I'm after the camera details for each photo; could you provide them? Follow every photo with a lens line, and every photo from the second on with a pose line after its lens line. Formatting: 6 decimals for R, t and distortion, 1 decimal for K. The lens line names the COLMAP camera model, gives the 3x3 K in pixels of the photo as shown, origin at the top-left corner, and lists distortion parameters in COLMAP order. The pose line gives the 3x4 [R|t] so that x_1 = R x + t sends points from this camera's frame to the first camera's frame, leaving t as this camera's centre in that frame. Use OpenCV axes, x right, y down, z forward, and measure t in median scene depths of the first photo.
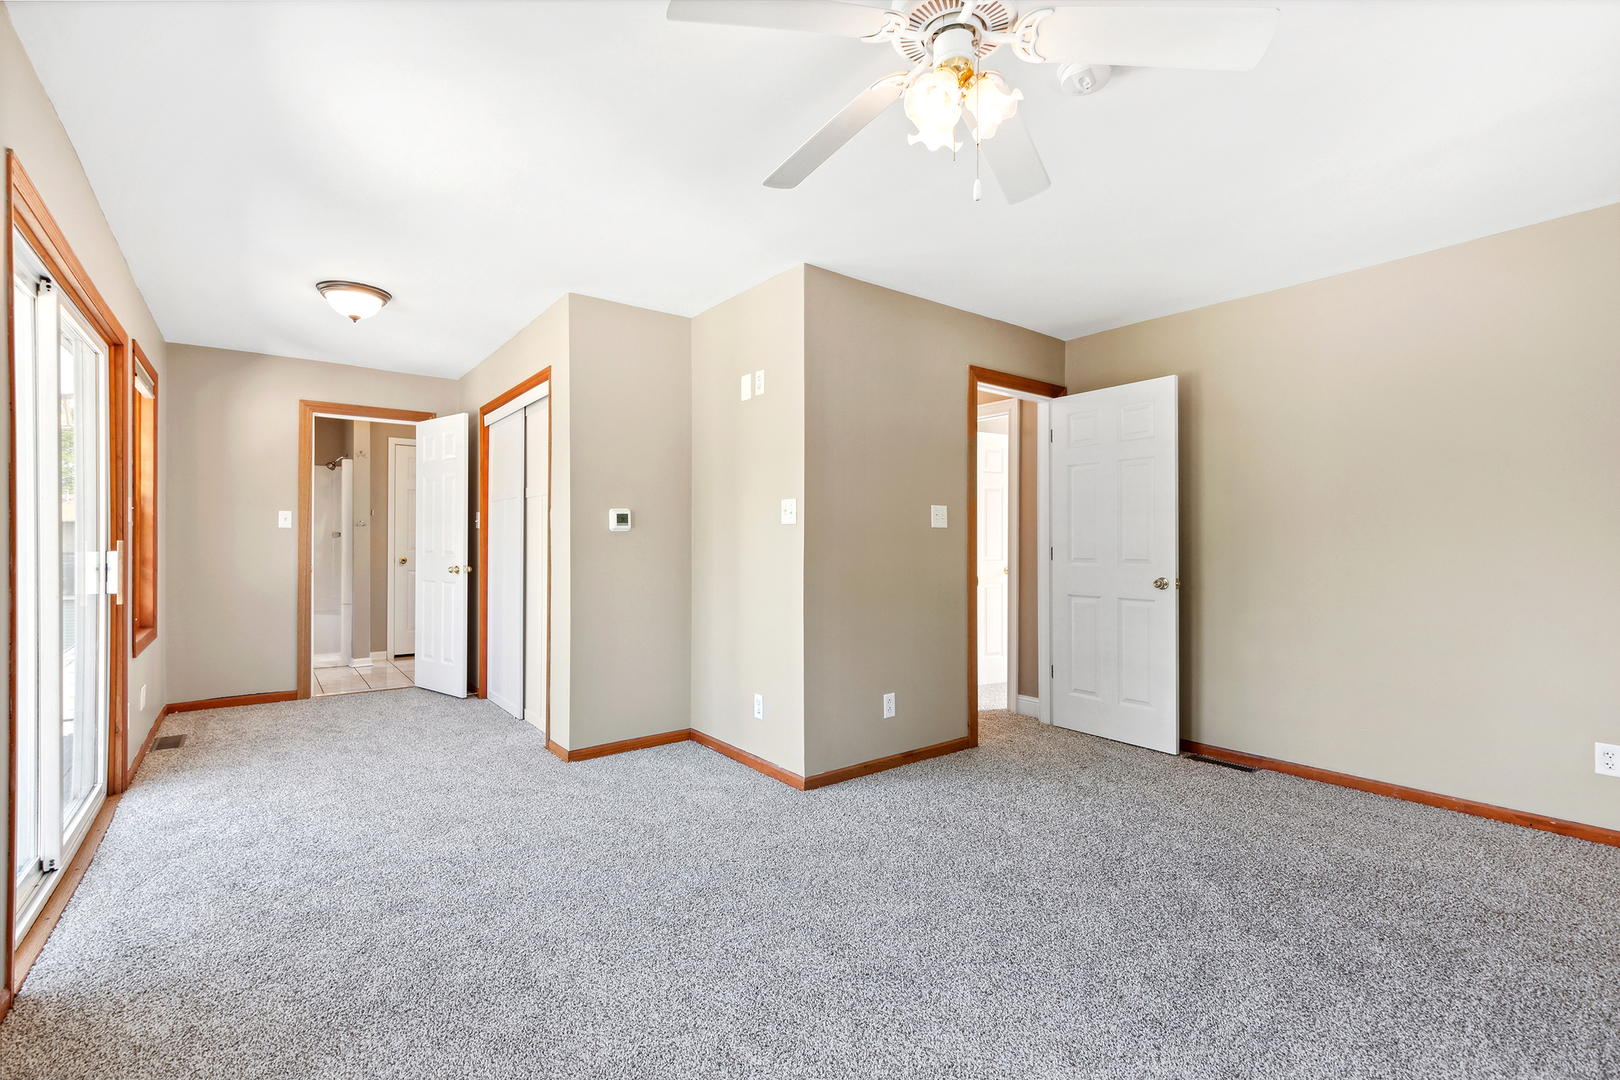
lens RADIAL K [[725.2, 0, 806.3], [0, 725.2, 535.2], [0, 0, 1]] dist [0.004679, -0.004002]
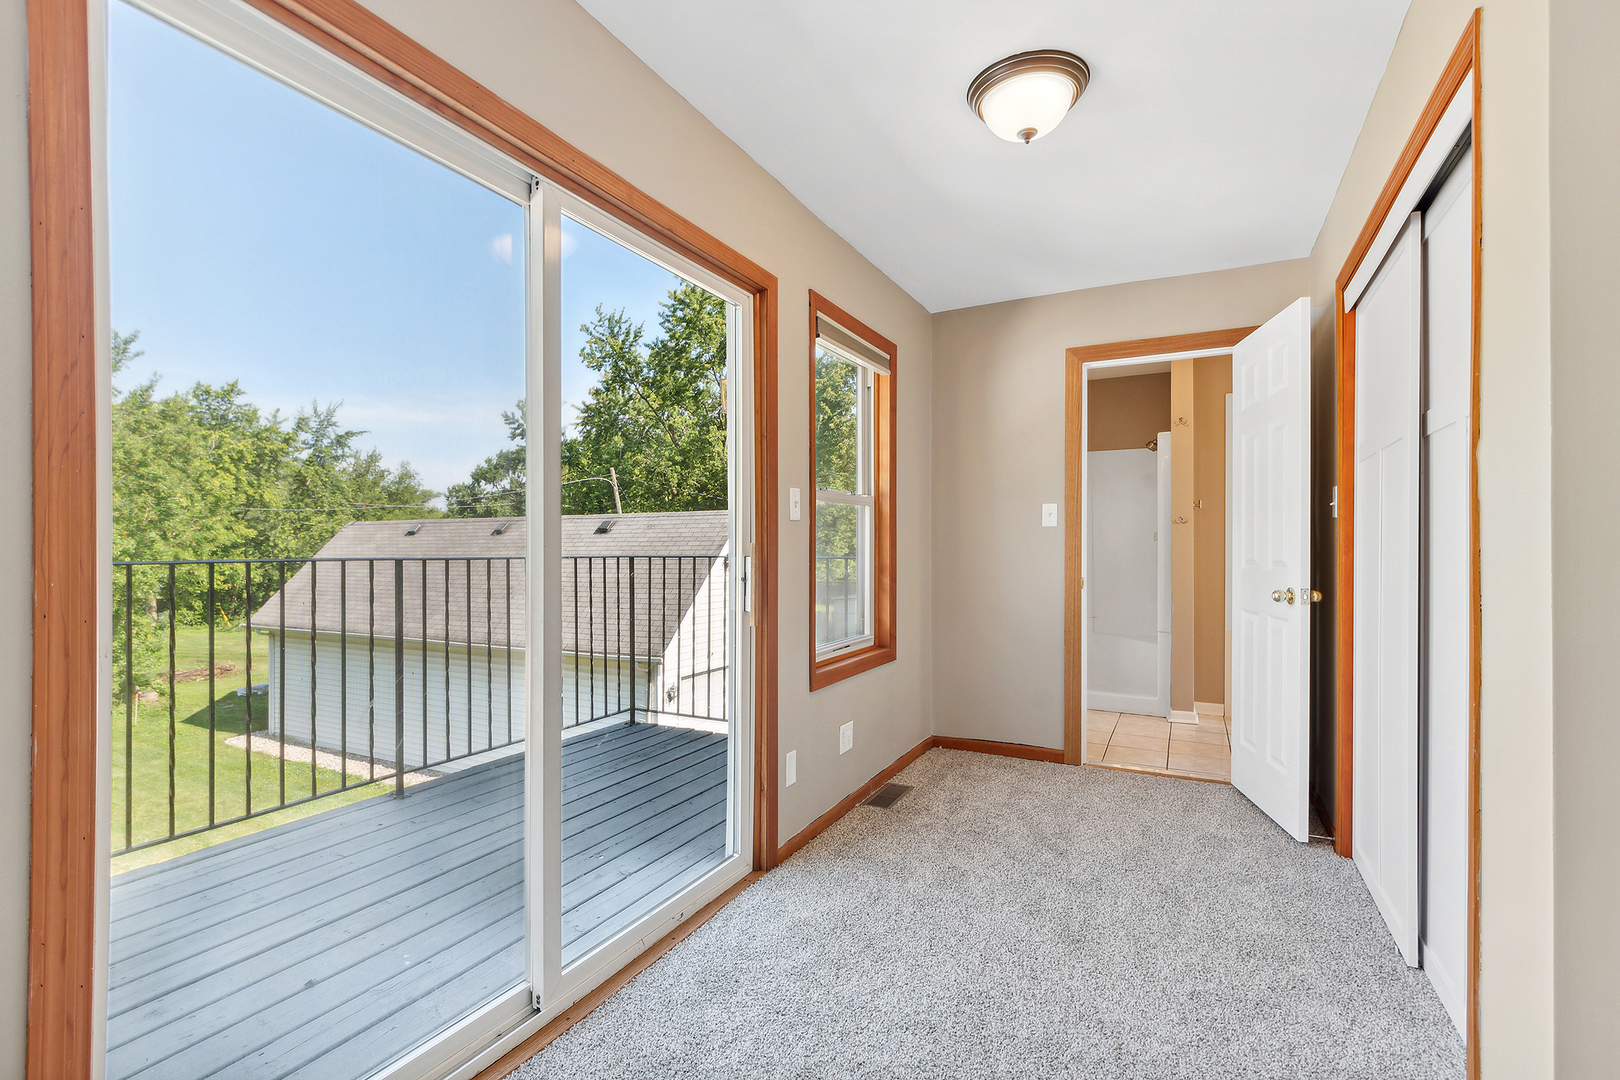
lens RADIAL K [[725.2, 0, 819.2], [0, 725.2, 550.6], [0, 0, 1]] dist [0.004679, -0.004002]
pose [[0.415028, 0.000689, -0.909808, -0.139771], [0.009546, 0.999941, 0.005112, 0.007938], [0.909758, -0.010807, 0.414998, 0.464864]]
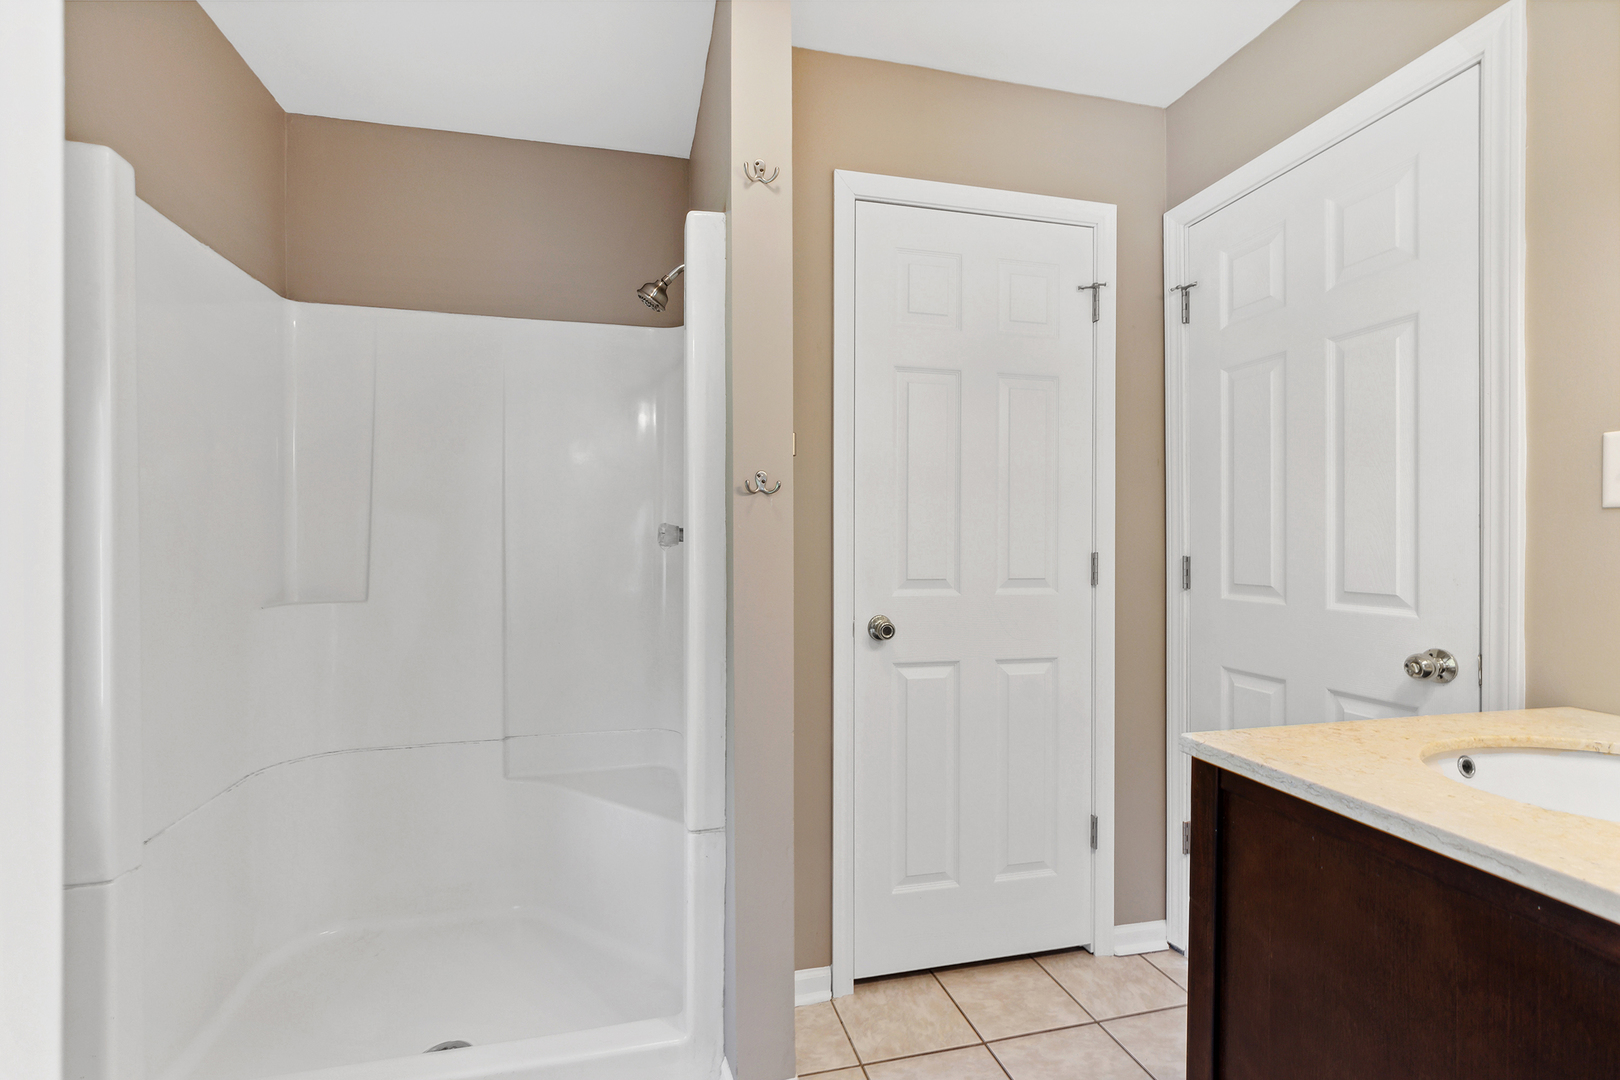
lens RADIAL K [[725.2, 0, 805.6], [0, 725.2, 540.5], [0, 0, 1]] dist [0.004679, -0.004002]
pose [[0.912761, -0.003057, -0.408483, -0.600923], [0.003285, 0.999995, -0.000144, 0.003260], [0.408482, -0.001211, 0.912766, 0.945642]]
